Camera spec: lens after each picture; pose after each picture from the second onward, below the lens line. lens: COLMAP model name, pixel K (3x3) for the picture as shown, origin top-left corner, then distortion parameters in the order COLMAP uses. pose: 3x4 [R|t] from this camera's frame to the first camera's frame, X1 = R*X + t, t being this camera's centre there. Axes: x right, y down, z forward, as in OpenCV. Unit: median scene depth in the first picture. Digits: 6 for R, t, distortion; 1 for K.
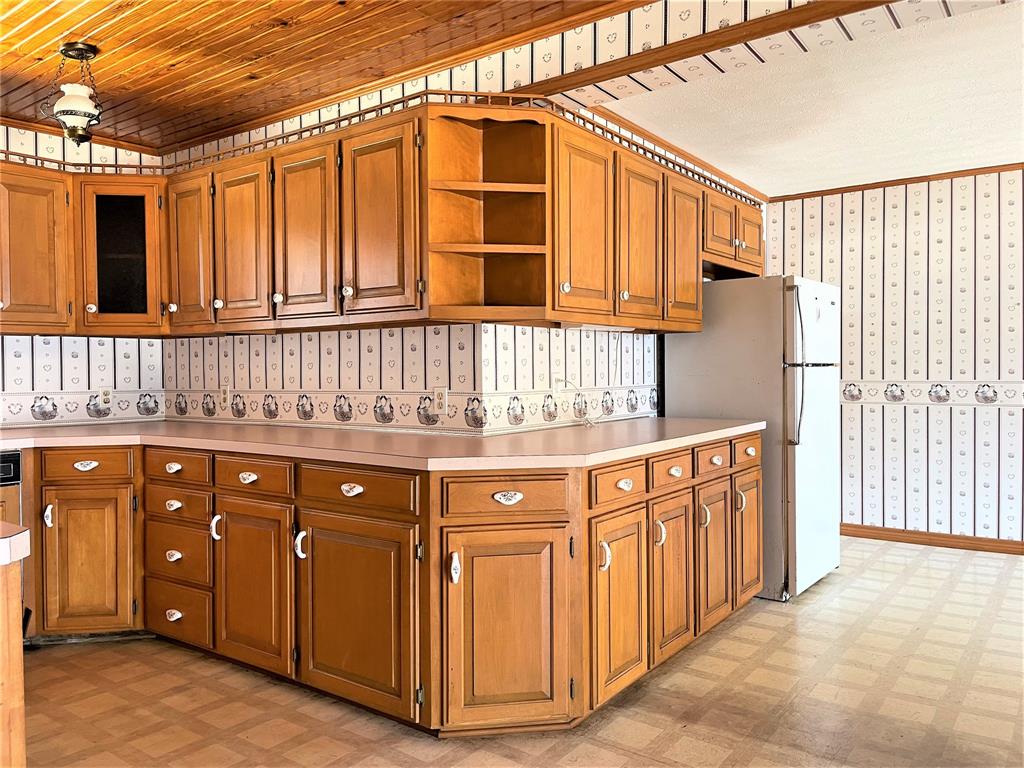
lens RADIAL K [[777.3, 0, 513.2], [0, 777.3, 379.6], [0, 0, 1]] dist [0.048150, -0.005280]
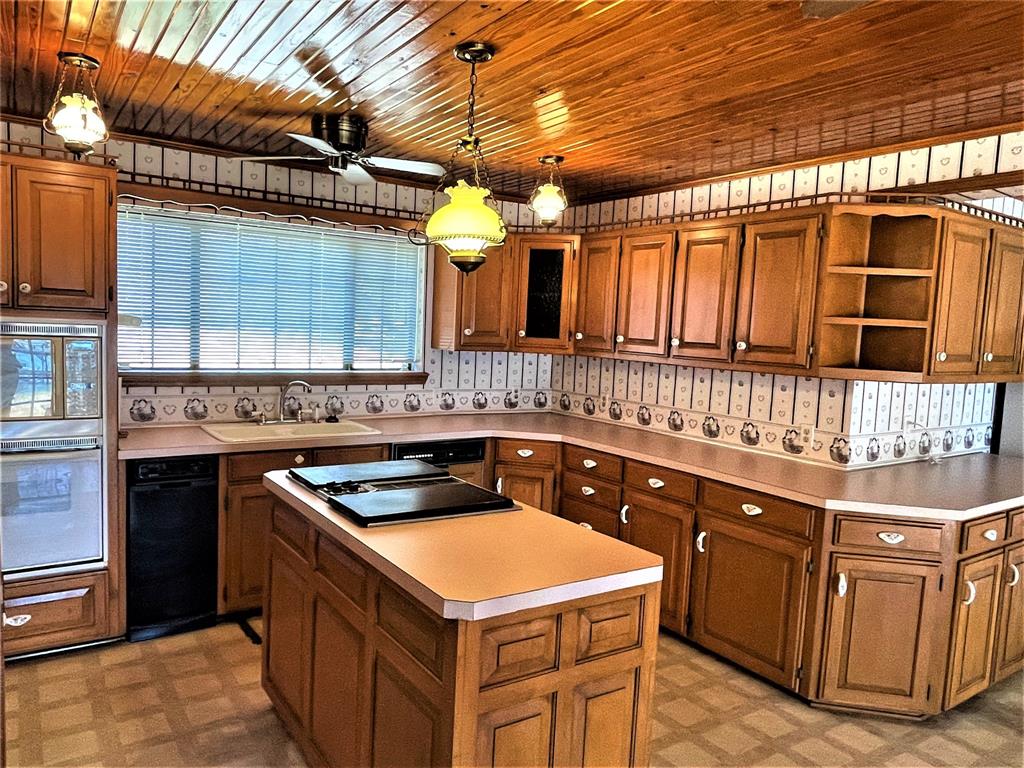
lens RADIAL K [[717.4, 0, 508.9], [0, 717.4, 388.1], [0, 0, 1]] dist [-0.004478, -0.006671]
pose [[0.940933, 0.078520, -0.329363, -0.183208], [-0.057158, 0.995614, 0.074063, -0.112173], [0.333734, -0.050862, 0.941294, -0.226944]]
